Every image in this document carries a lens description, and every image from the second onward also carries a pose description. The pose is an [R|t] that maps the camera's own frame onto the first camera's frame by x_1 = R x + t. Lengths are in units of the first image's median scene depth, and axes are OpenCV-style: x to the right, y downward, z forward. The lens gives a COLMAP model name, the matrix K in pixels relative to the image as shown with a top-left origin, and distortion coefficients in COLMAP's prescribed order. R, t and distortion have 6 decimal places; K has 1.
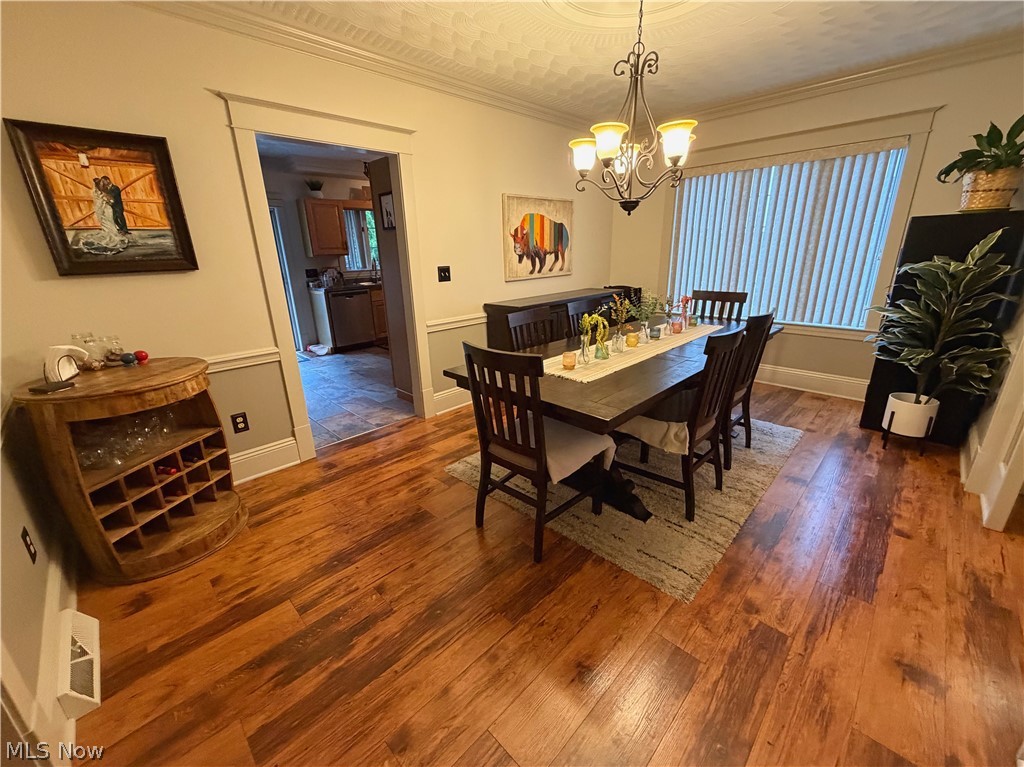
lens RADIAL K [[414.8, 0, 515.2], [0, 414.8, 383.7], [0, 0, 1]] dist [0.000958, 0.000136]
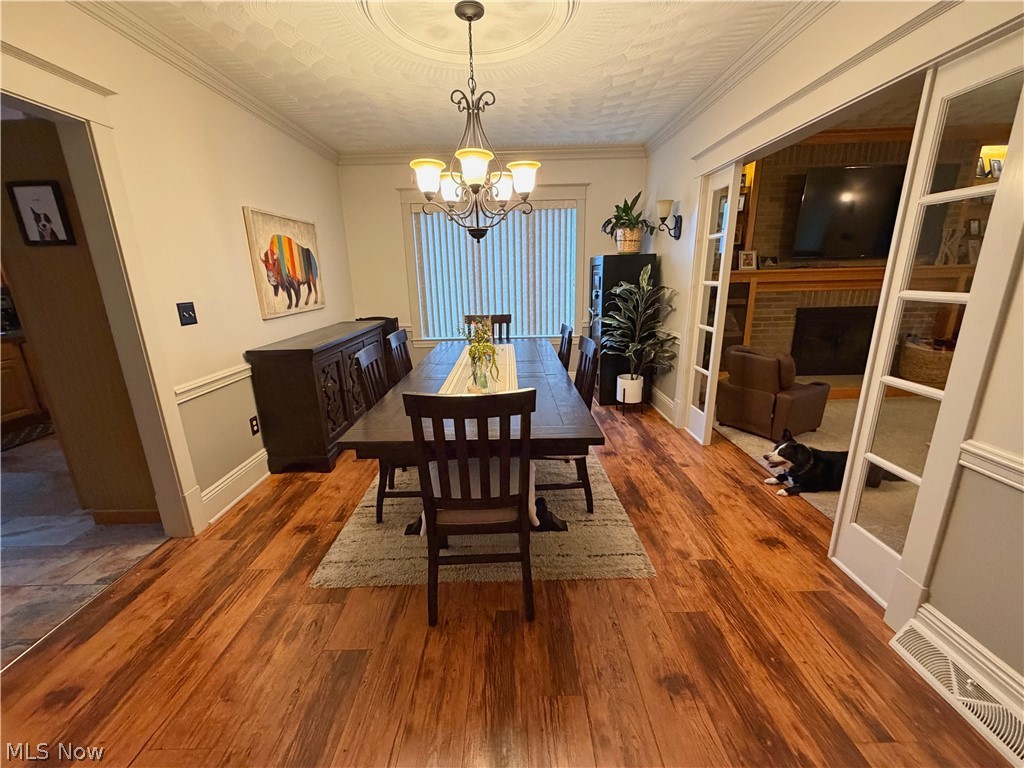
lens RADIAL K [[414.8, 0, 515.2], [0, 414.8, 384.2], [0, 0, 1]] dist [0.000958, 0.000136]
pose [[0.710616, -0.175130, 0.681435, -0.272539], [0.222614, 0.974734, 0.018361, -0.048145], [-0.667433, 0.138650, 0.731648, 0.170524]]
